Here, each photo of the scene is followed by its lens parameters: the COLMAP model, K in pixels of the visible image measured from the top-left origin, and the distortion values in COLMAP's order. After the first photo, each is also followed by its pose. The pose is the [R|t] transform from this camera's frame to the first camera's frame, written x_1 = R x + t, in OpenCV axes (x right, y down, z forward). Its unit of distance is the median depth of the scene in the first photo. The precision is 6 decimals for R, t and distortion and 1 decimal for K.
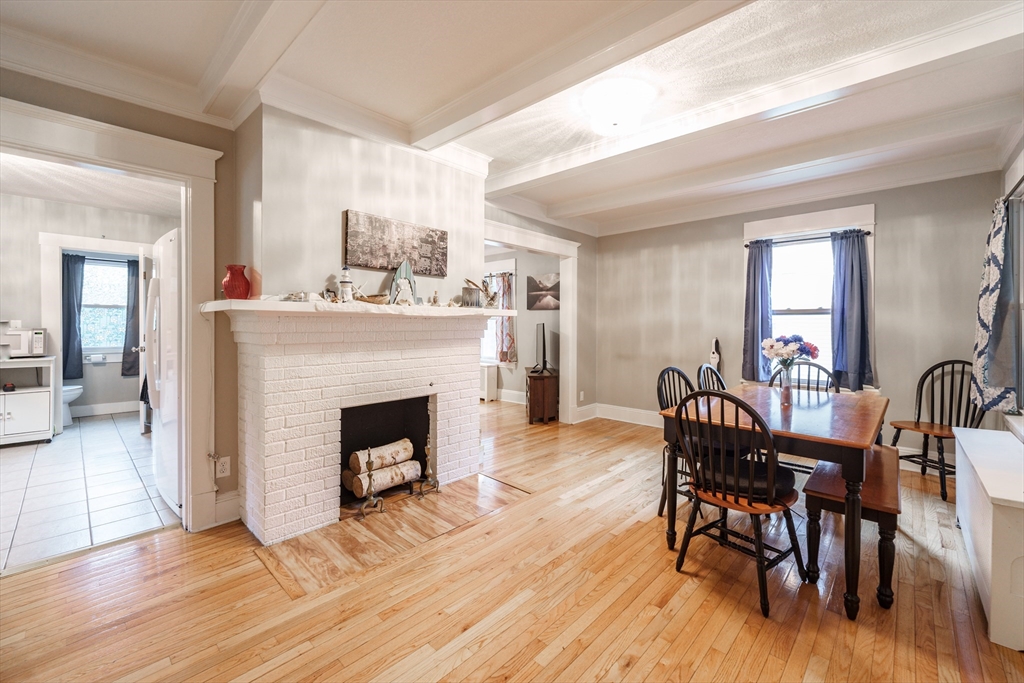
lens RADIAL K [[423.4, 0, 499.6], [0, 423.4, 327.9], [0, 0, 1]] dist [-0.002259, 0.000192]
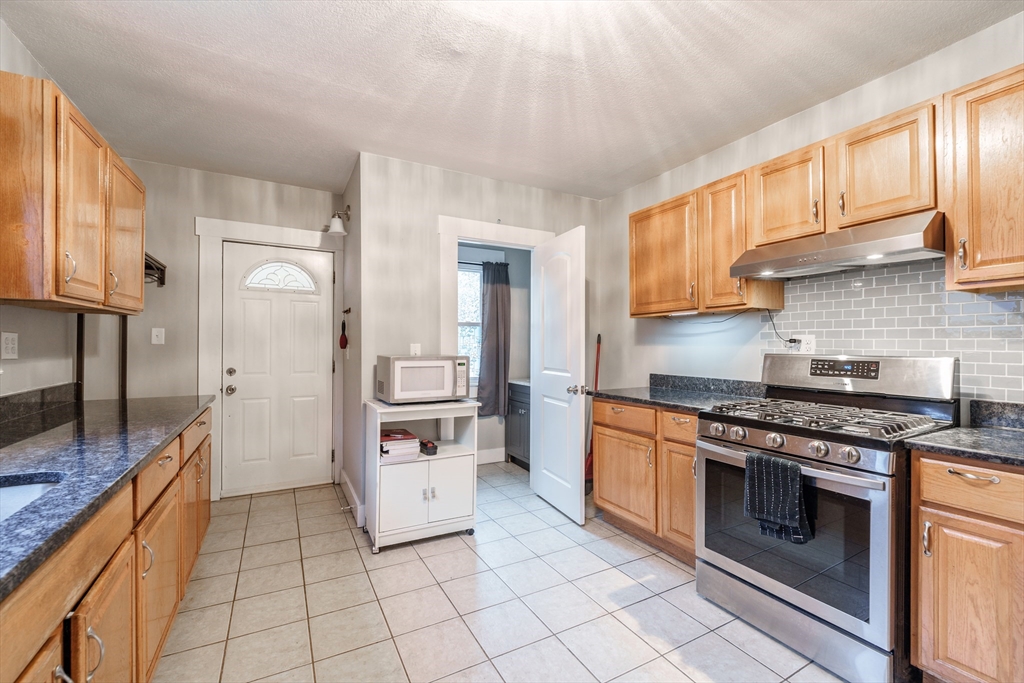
lens RADIAL K [[423.4, 0, 507.2], [0, 423.4, 344.9], [0, 0, 1]] dist [-0.002259, 0.000192]
pose [[0.952043, 0.000488, -0.305964, -0.664612], [-0.001188, 0.999997, -0.002102, -0.012825], [0.305963, 0.002364, 0.952041, 0.326357]]
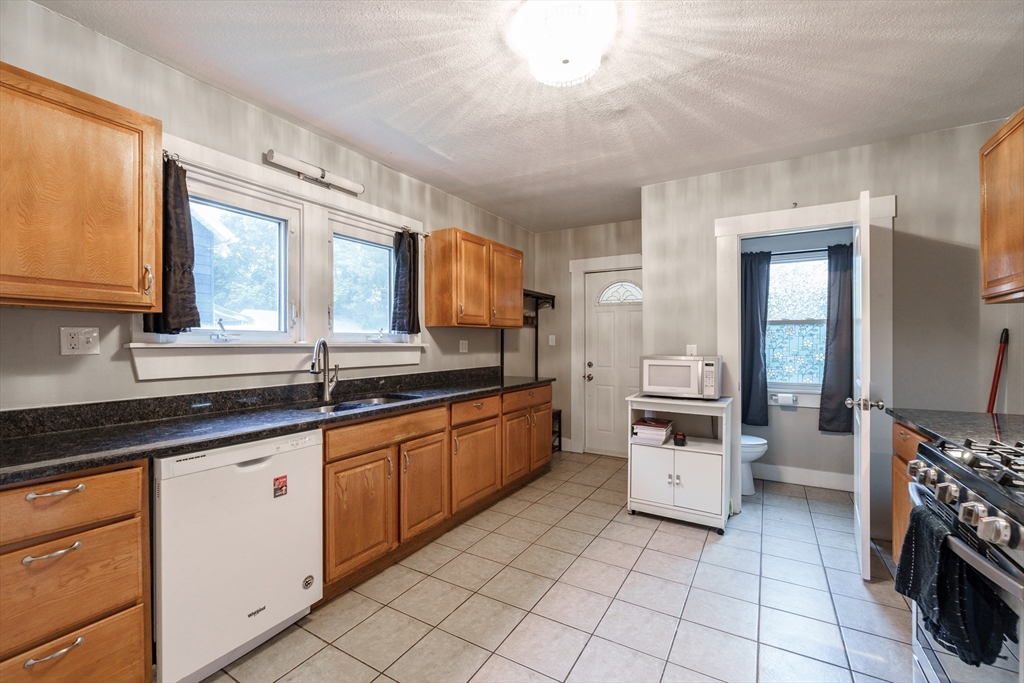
lens RADIAL K [[423.4, 0, 514.9], [0, 423.4, 345.6], [0, 0, 1]] dist [-0.002259, 0.000192]
pose [[0.236788, 0.000565, -0.971561, -0.415802], [-0.001614, 0.999999, 0.000188, -0.014066], [0.971560, 0.001524, 0.236789, 0.437986]]
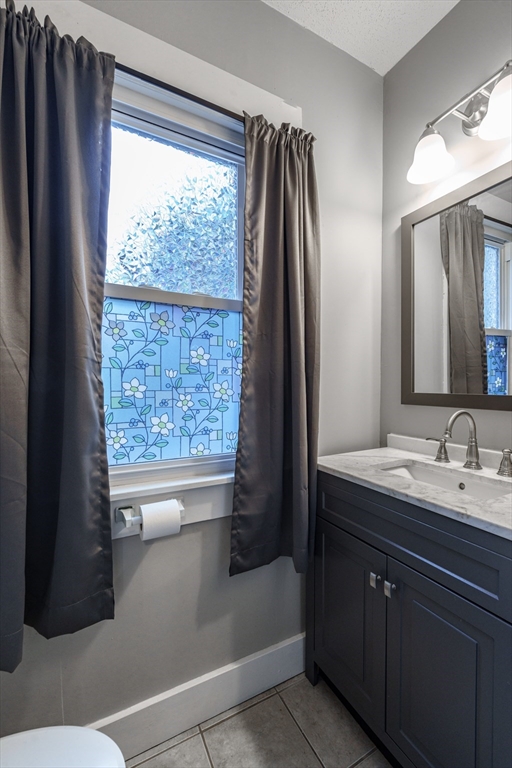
lens RADIAL K [[317.6, 0, 248.5], [0, 317.6, 389.8], [0, 0, 1]] dist [-0.002259, 0.000192]
pose [[0.949140, -0.004427, -0.314824, -0.891610], [0.006619, 0.999961, 0.005894, 0.002662], [0.314786, -0.007678, 0.949132, 0.890973]]
